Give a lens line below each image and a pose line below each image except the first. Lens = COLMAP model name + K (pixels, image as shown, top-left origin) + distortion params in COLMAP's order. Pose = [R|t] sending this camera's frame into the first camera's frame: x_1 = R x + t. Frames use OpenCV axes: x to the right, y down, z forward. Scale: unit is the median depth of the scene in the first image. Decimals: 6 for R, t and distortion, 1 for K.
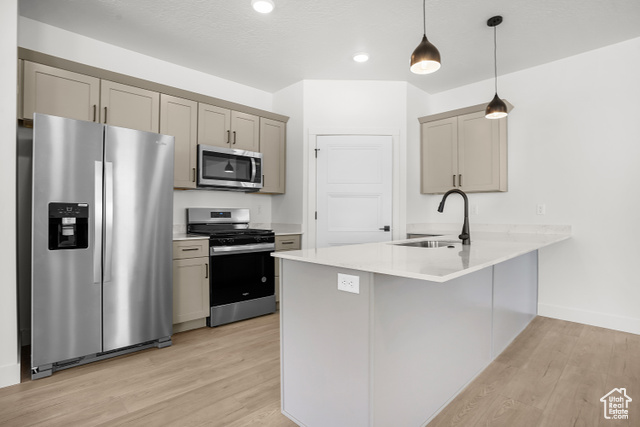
lens RADIAL K [[322.0, 0, 328.7], [0, 322.0, 213.9], [0, 0, 1]] dist [-0.003299, -0.000234]
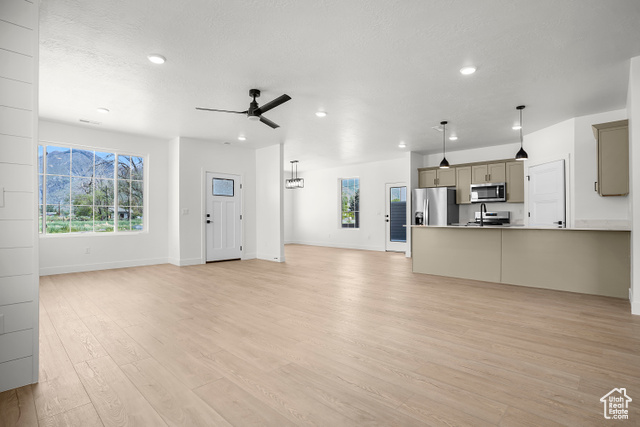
lens RADIAL K [[322.0, 0, 328.7], [0, 322.0, 213.9], [0, 0, 1]] dist [-0.003299, -0.000234]
pose [[0.042232, -0.003213, -0.999103, 1.764360], [0.002390, 0.999992, -0.003115, 0.006847], [0.999105, -0.002256, 0.042239, -0.141235]]
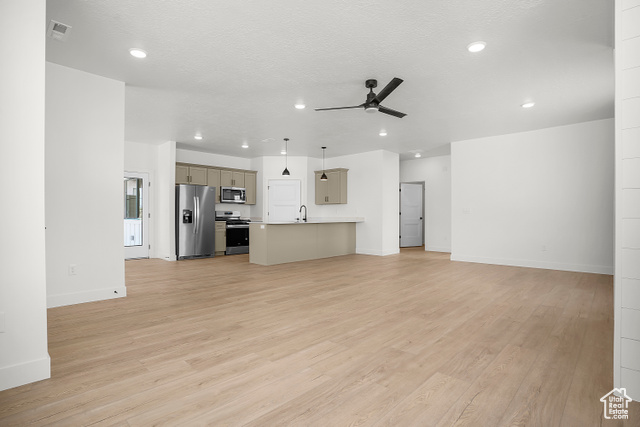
lens RADIAL K [[322.0, 0, 328.7], [0, 322.0, 213.9], [0, 0, 1]] dist [-0.003299, -0.000234]
pose [[0.998851, -0.000802, 0.047925, 0.315209], [0.000857, 0.999999, -0.001133, 0.009977], [-0.047924, 0.001173, 0.998850, -1.513291]]
